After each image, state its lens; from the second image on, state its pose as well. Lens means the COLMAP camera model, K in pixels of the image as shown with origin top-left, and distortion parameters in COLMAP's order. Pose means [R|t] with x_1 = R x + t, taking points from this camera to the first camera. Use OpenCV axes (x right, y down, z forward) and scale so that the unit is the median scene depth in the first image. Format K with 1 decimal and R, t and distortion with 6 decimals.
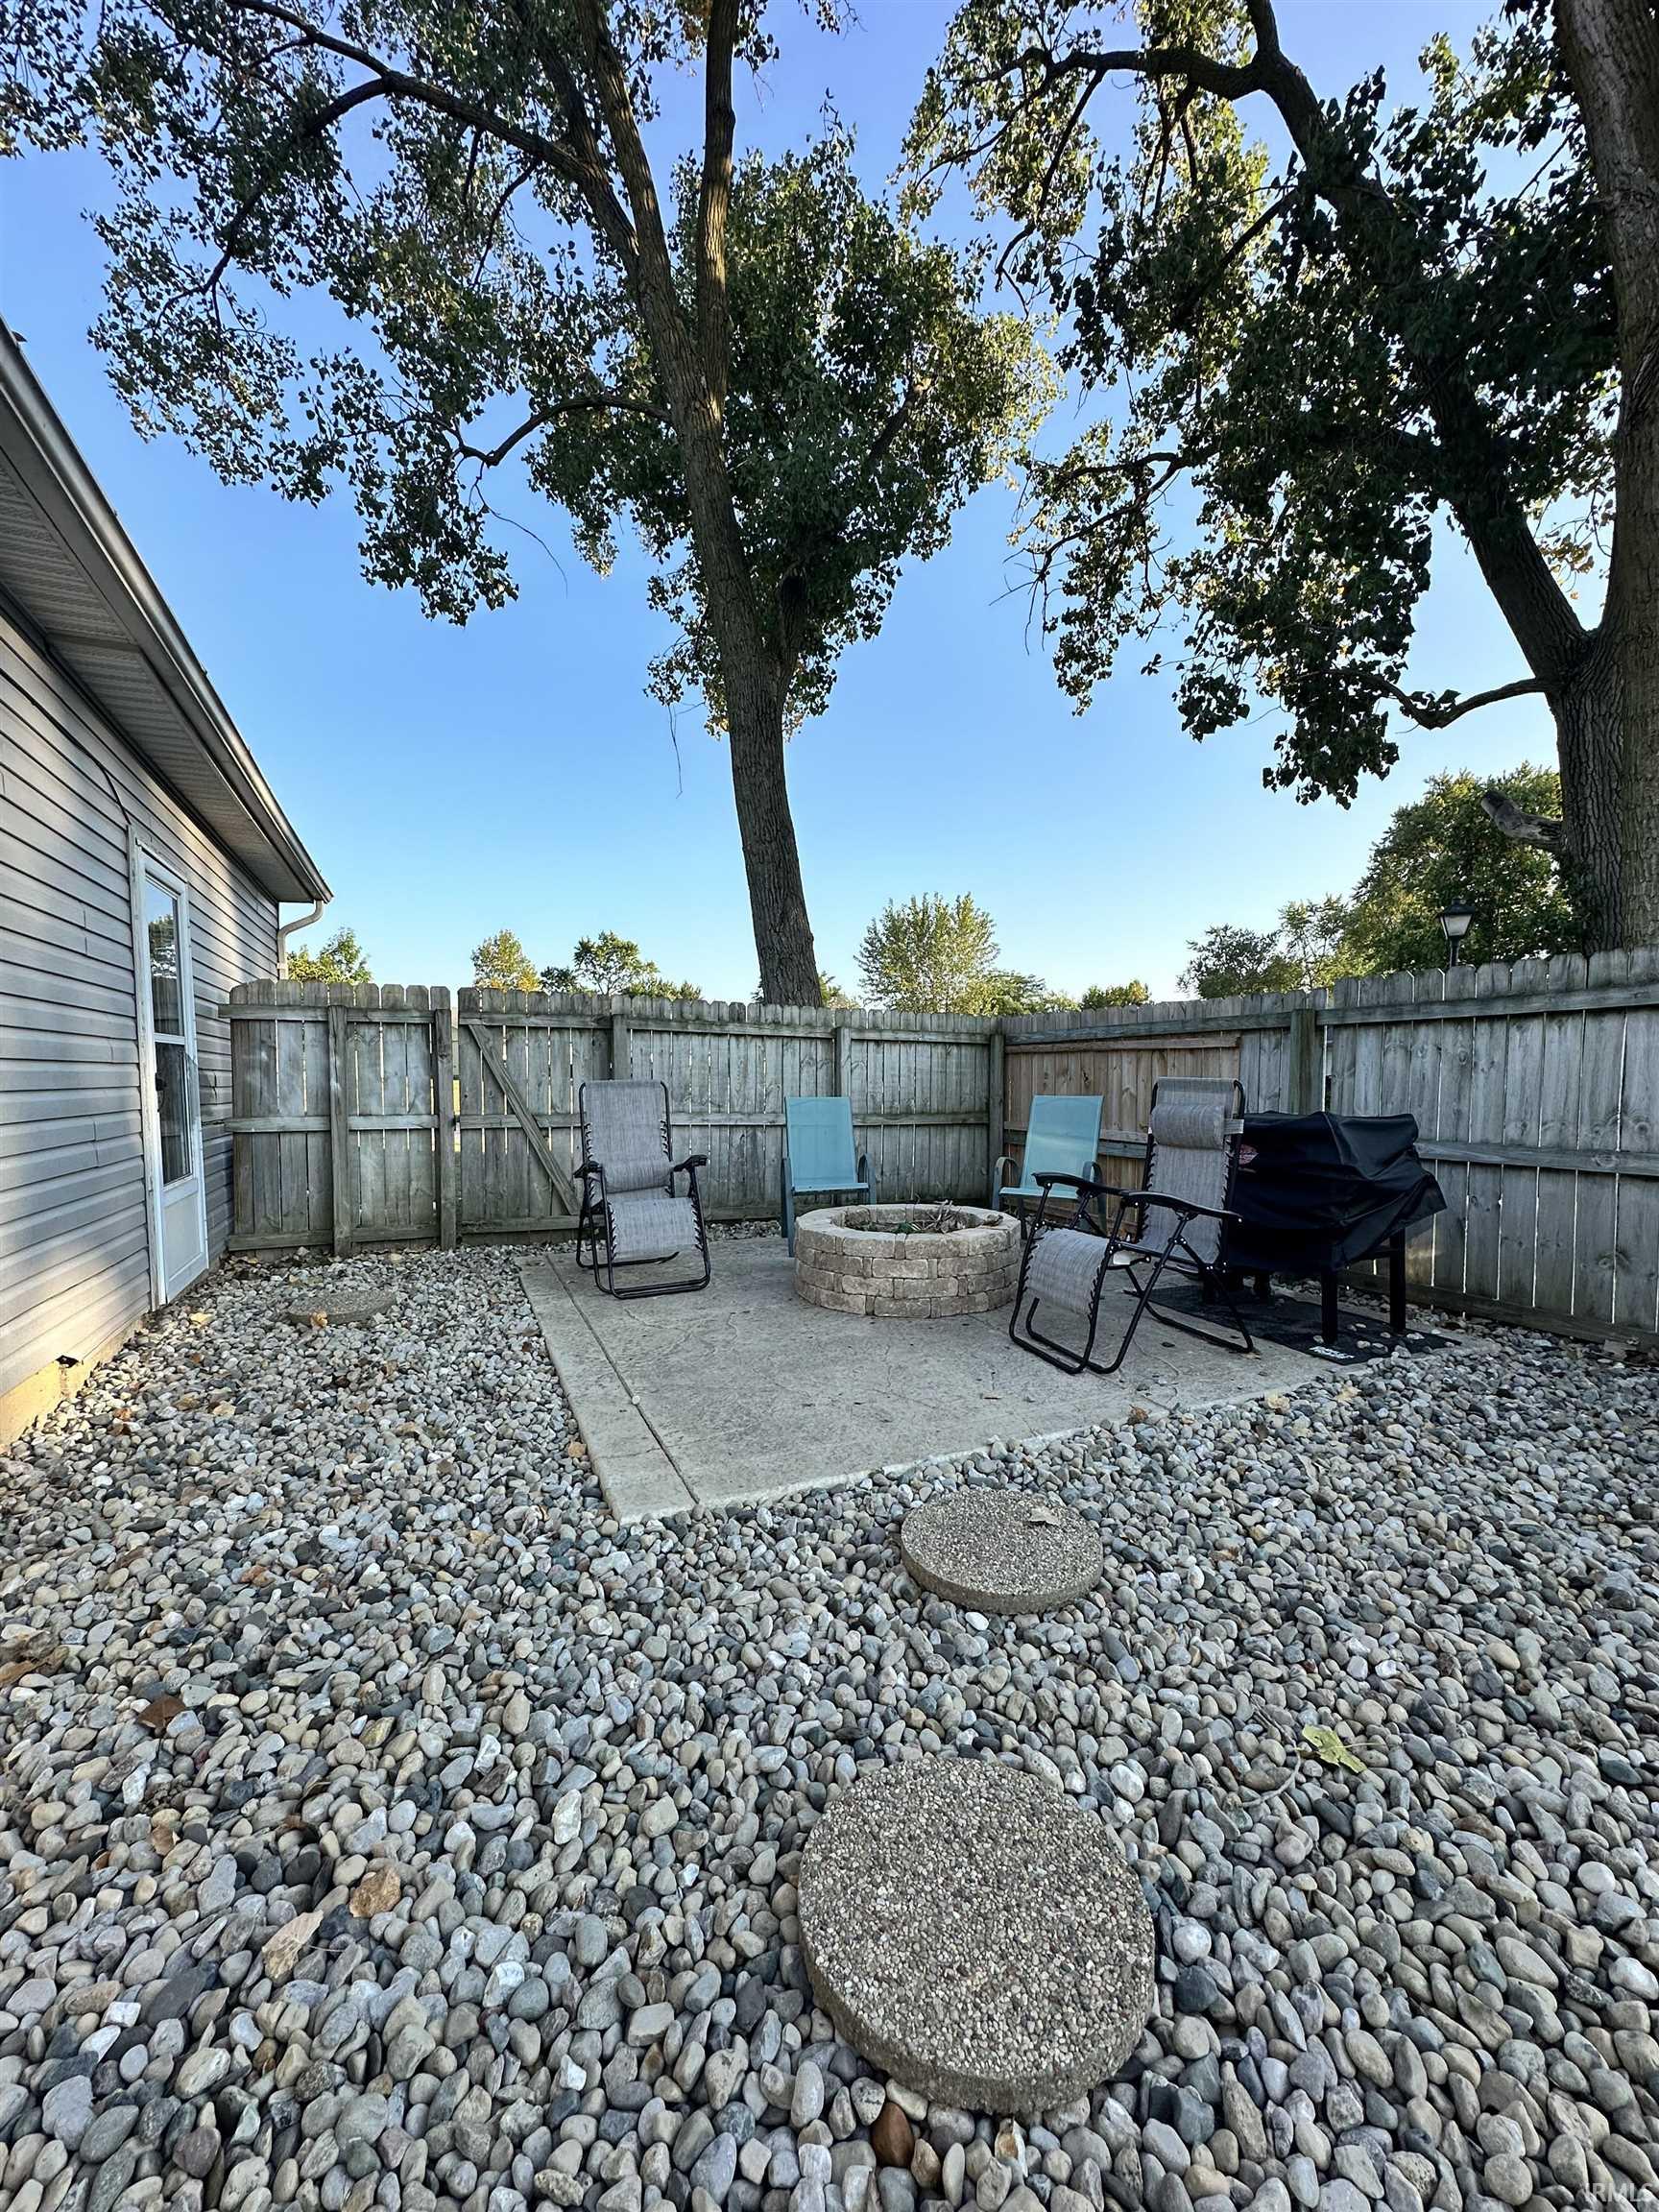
lens RADIAL K [[877.6, 0, 832.7], [0, 877.6, 1112.1], [0, 0, 1]] dist [-0.003445, 0.000096]
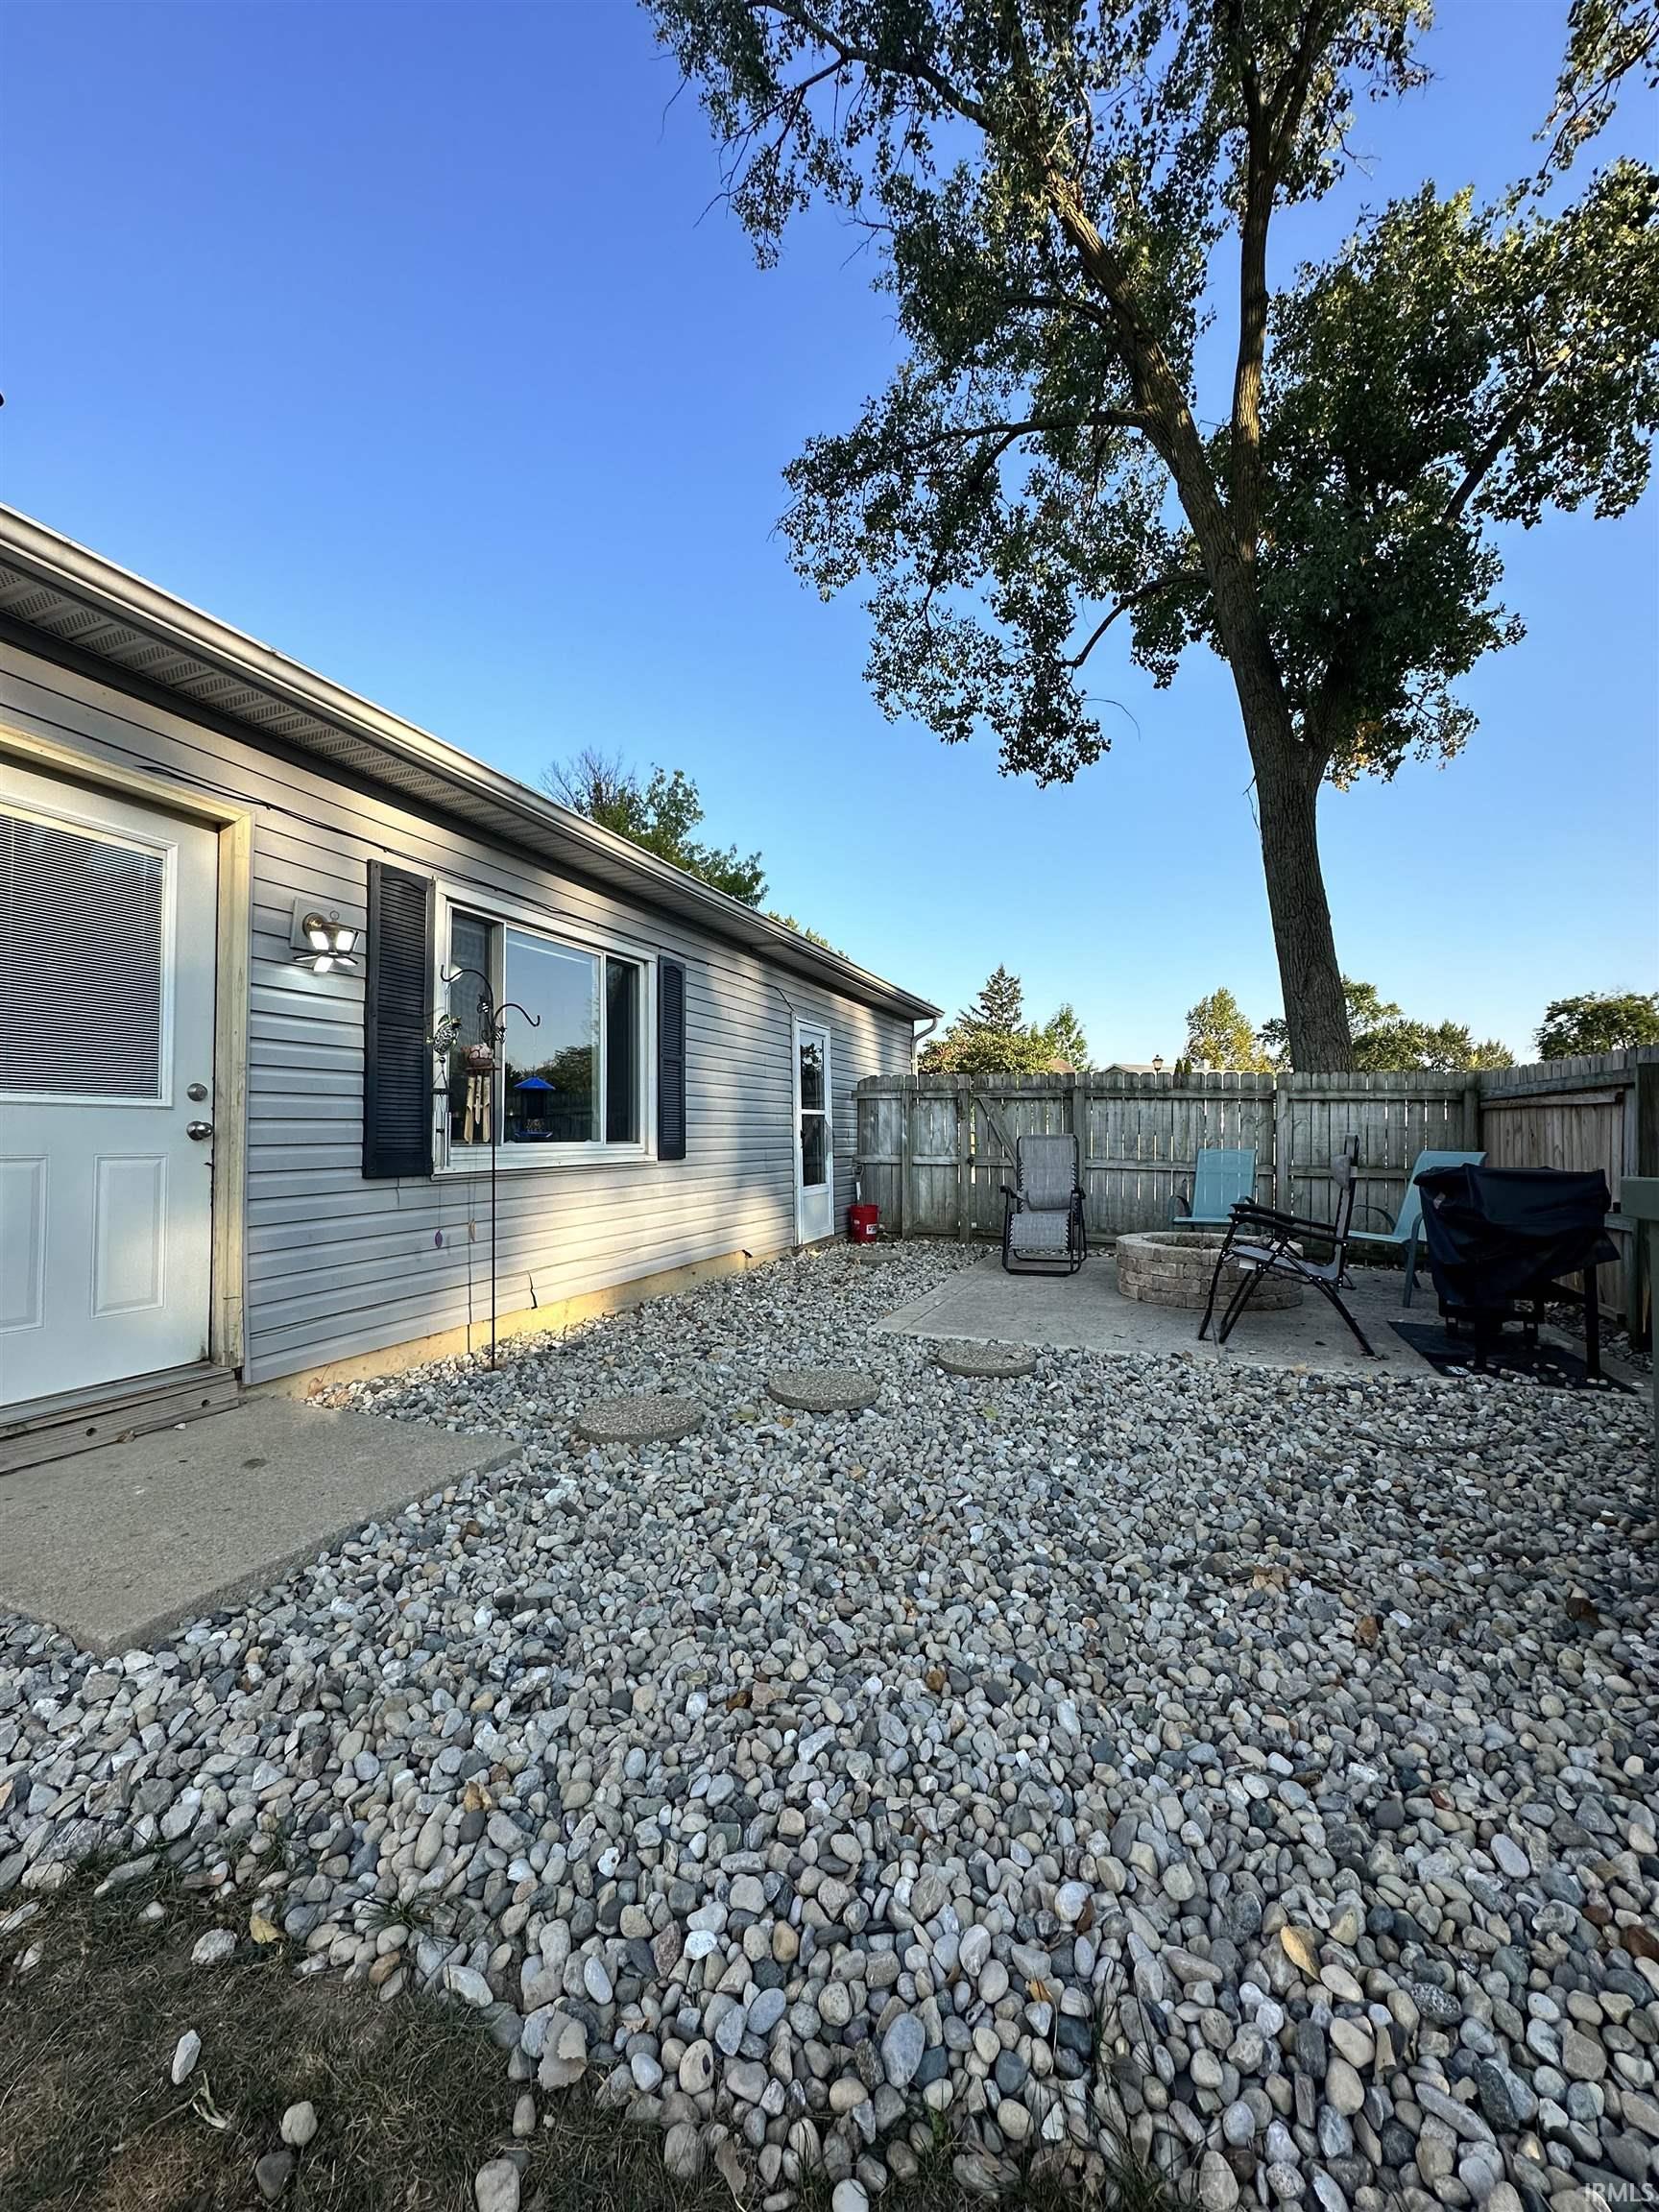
lens RADIAL K [[877.6, 0, 829.4], [0, 877.6, 1109.4], [0, 0, 1]] dist [-0.003445, 0.000096]
pose [[0.697719, -0.015174, -0.716211, 0.276305], [-0.032452, 0.998080, -0.052761, 0.005496], [0.715636, 0.060055, 0.695887, -0.139163]]
